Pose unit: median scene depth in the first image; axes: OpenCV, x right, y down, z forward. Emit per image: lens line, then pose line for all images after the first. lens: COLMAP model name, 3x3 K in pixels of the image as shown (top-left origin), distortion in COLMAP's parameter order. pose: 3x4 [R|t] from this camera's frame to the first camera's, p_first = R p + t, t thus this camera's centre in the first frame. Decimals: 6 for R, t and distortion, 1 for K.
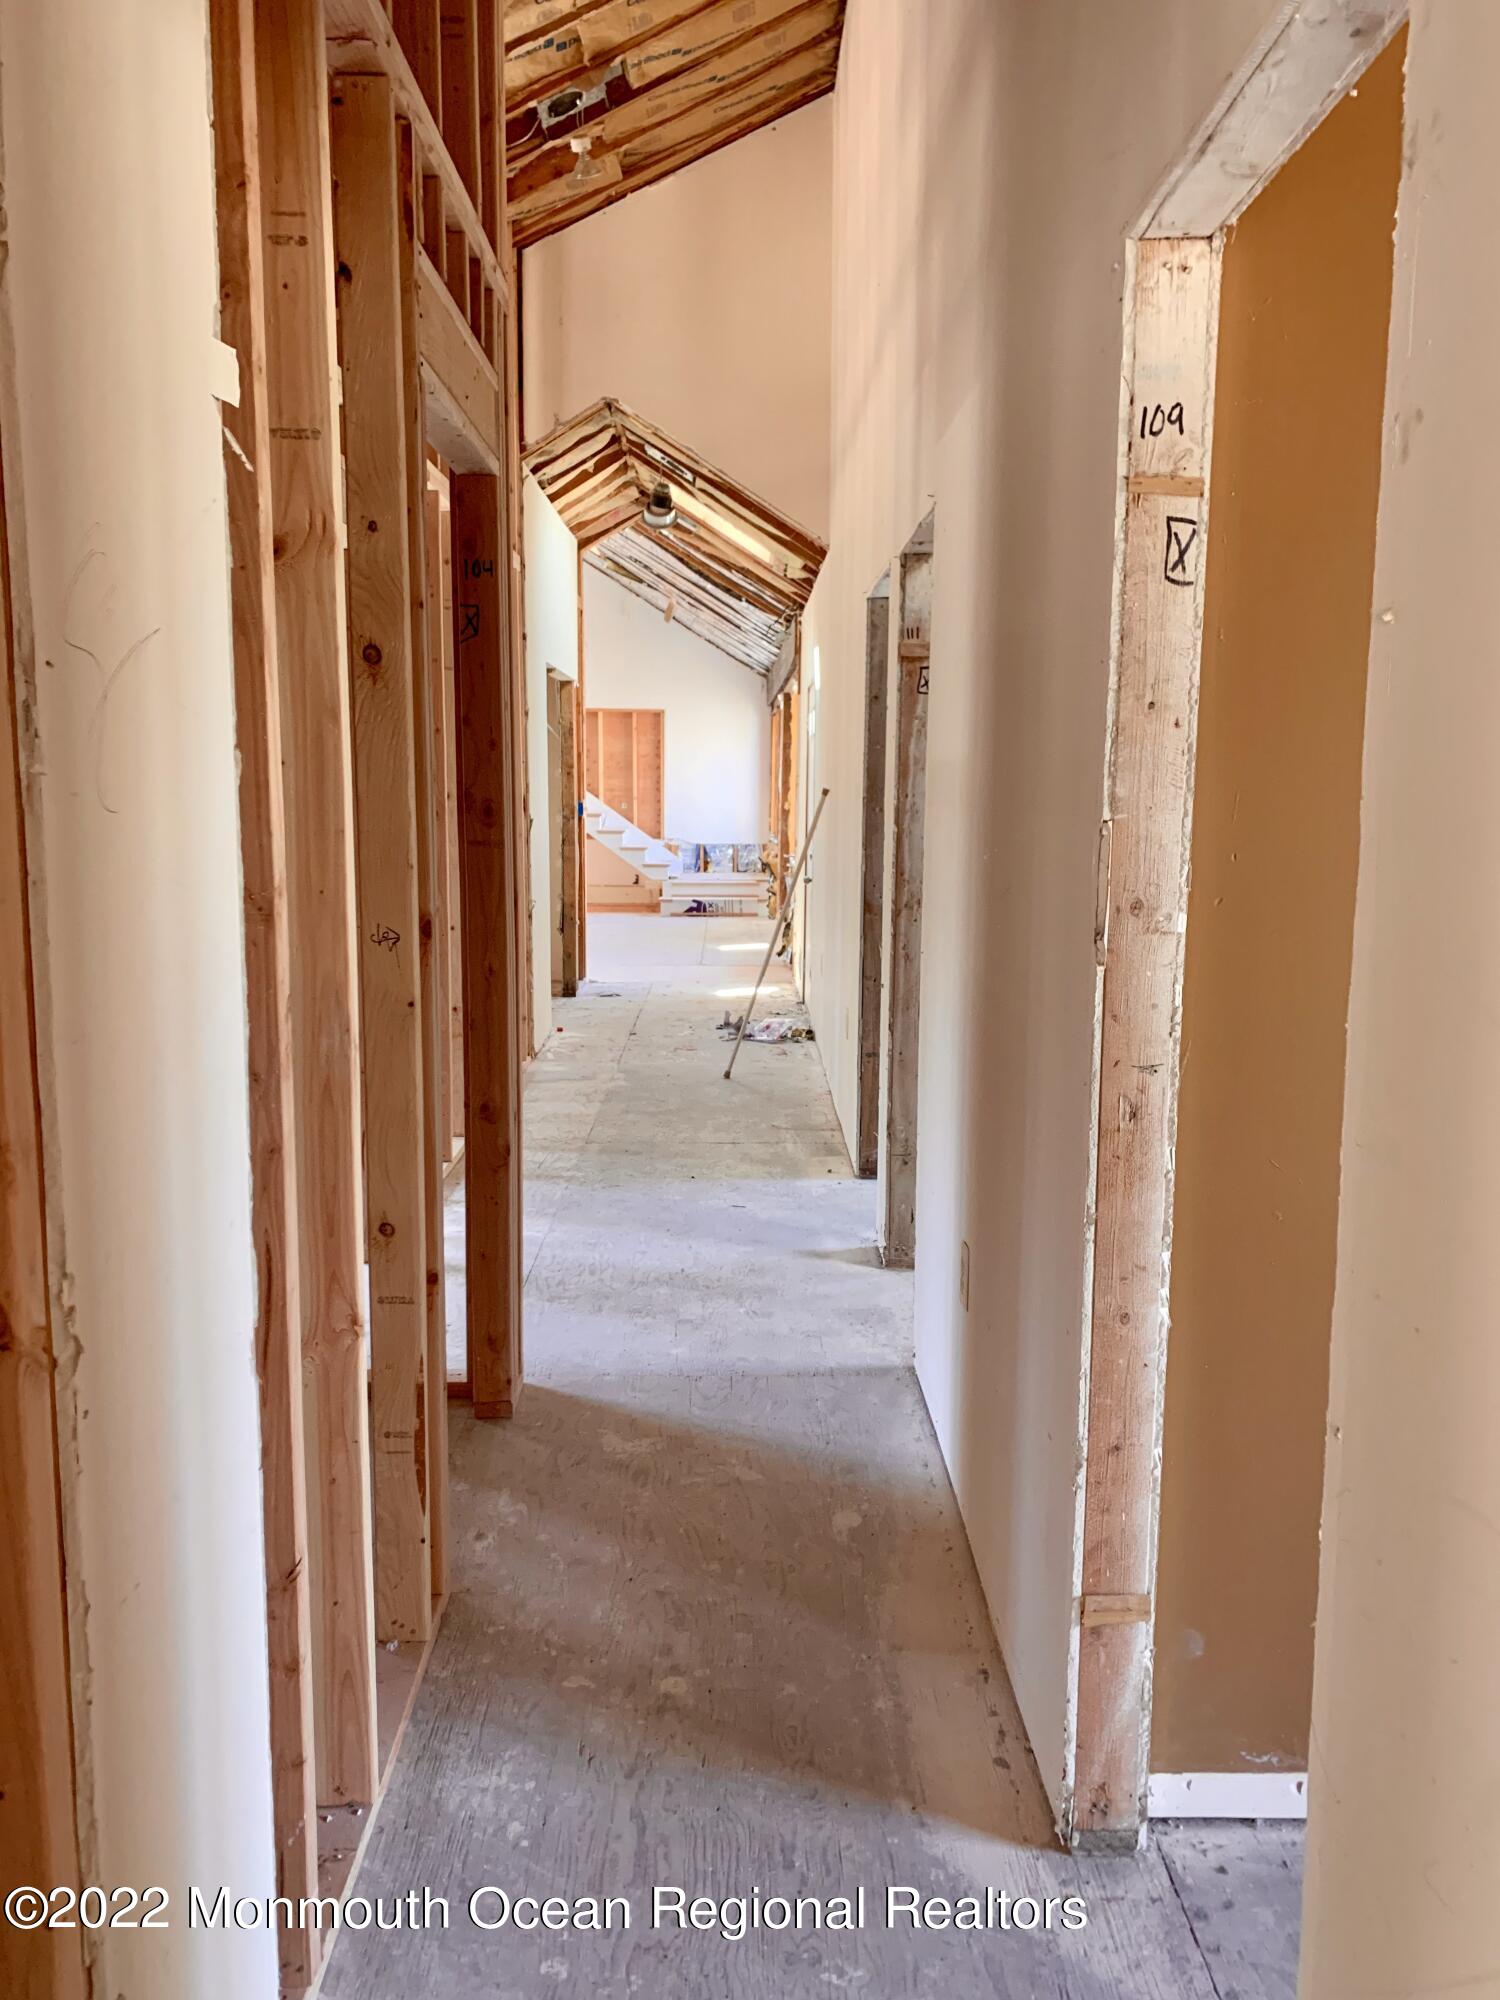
lens RADIAL K [[1509.0, 0, 748.3], [0, 1509.0, 1001.1], [0, 0, 1]] dist [0.004241, -0.002837]
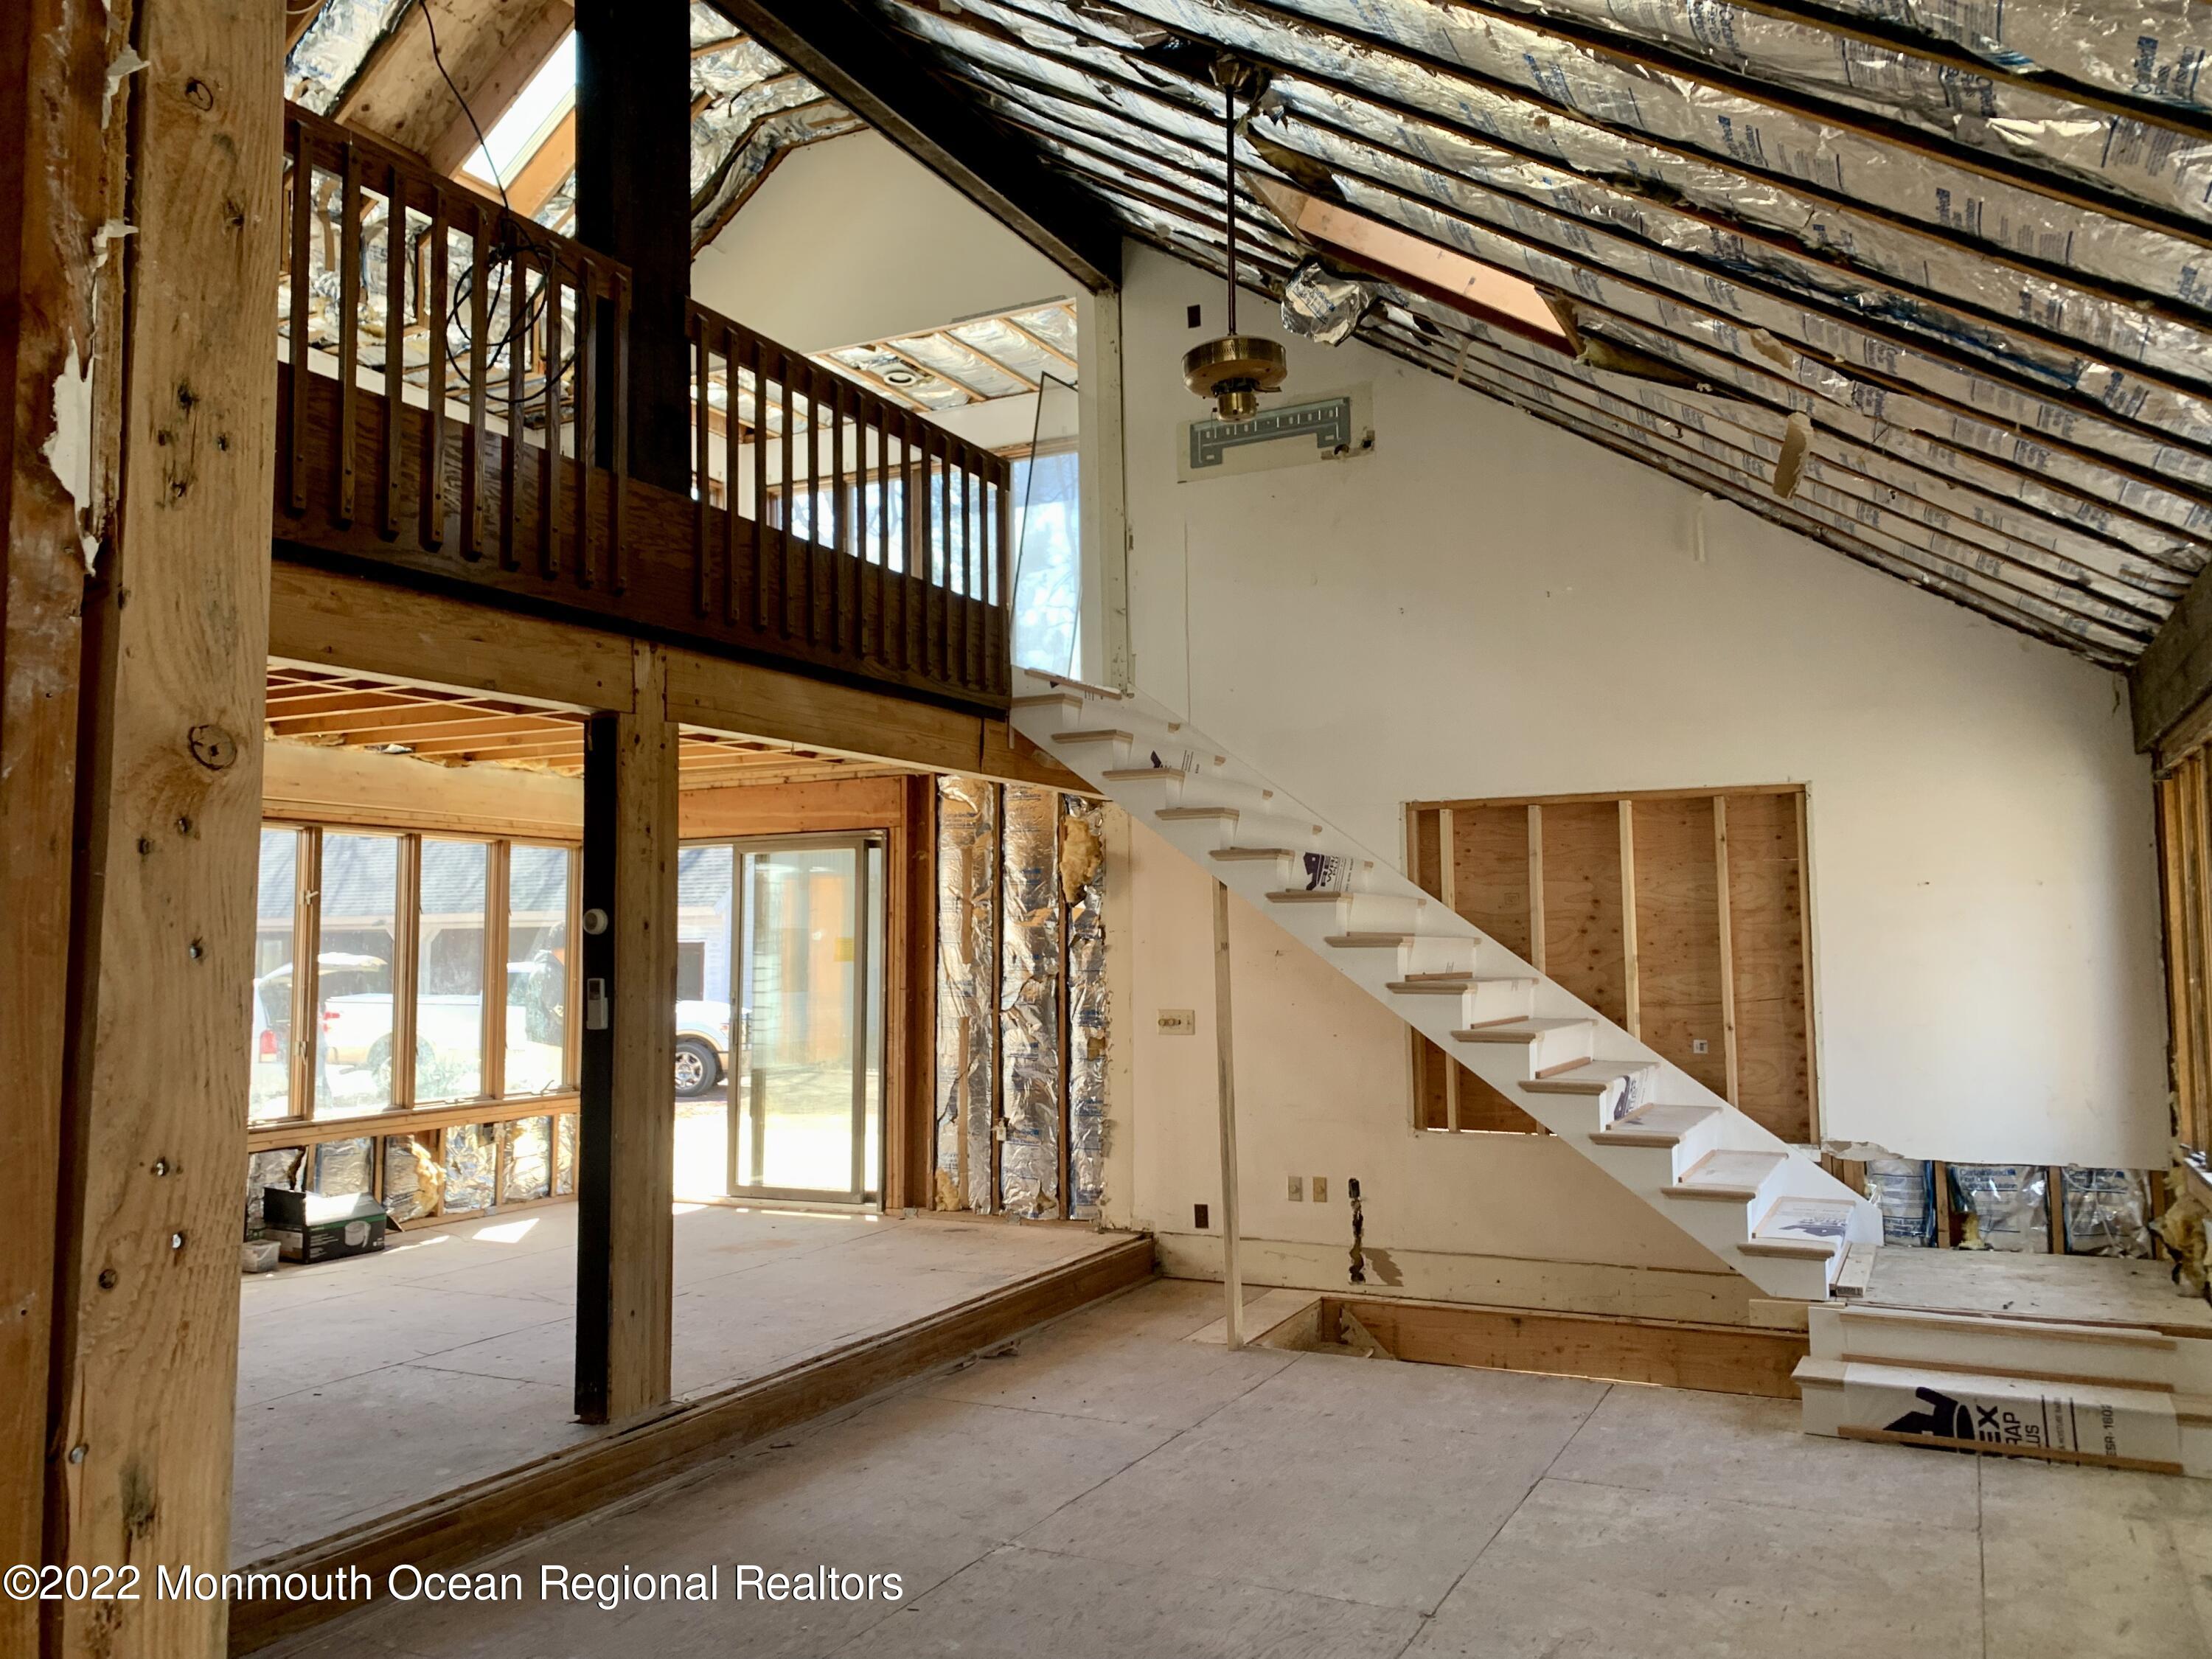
lens RADIAL K [[1668.9, 0, 1105.8], [0, 1668.9, 823.4], [0, 0, 1]] dist [0.004241, -0.002837]
pose [[0.882458, -0.052741, -0.467425, -0.016923], [-0.049557, 0.977740, -0.203882, -0.093087], [0.467774, 0.203081, 0.860201, 0.574655]]
